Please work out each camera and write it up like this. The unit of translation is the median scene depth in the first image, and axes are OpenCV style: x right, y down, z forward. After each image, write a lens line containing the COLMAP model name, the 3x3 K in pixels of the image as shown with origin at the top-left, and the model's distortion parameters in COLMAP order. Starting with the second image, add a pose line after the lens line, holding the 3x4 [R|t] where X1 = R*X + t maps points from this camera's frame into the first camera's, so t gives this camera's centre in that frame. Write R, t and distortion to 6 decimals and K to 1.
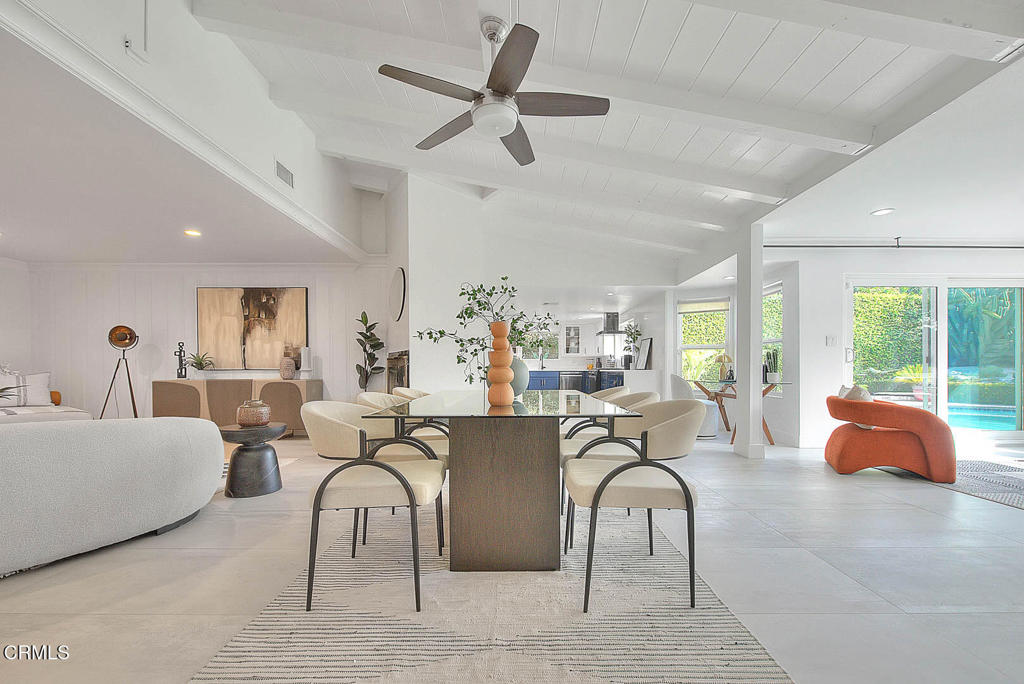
lens RADIAL K [[420.7, 0, 512.9], [0, 420.7, 368.6], [0, 0, 1]] dist [-0.000855, -0.000026]
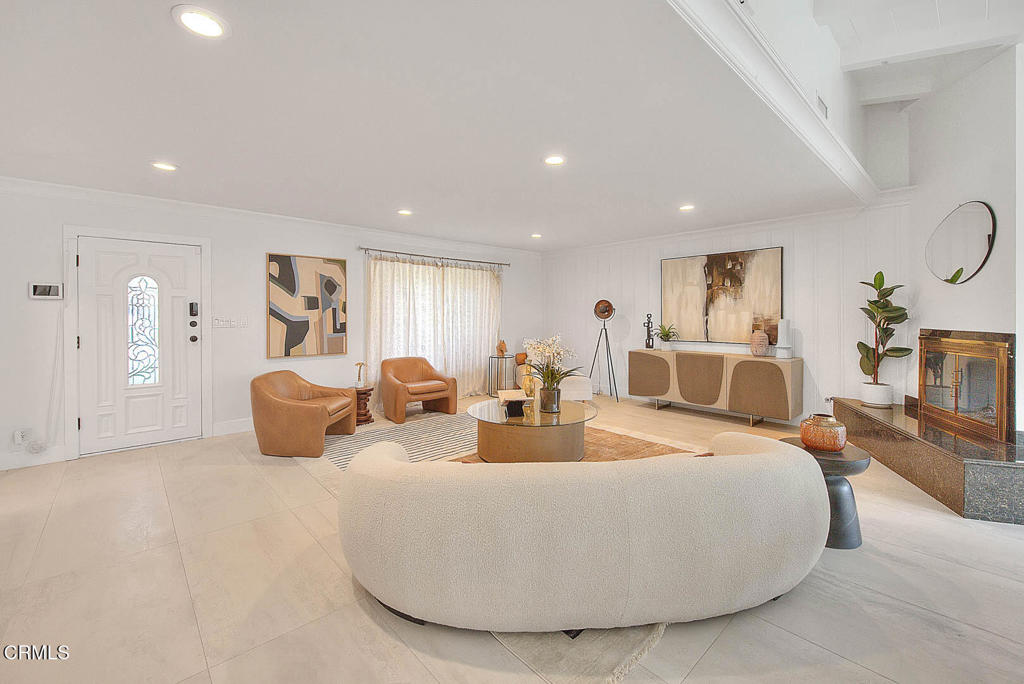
lens RADIAL K [[421.0, 0, 512.7], [0, 421.0, 317.3], [0, 0, 1]] dist [-0.000230, 0.000114]
pose [[0.679238, 0.006263, -0.733891, -0.243171], [-0.003463, 0.999980, 0.005328, -0.056424], [0.733910, -0.001078, 0.679246, 0.040877]]
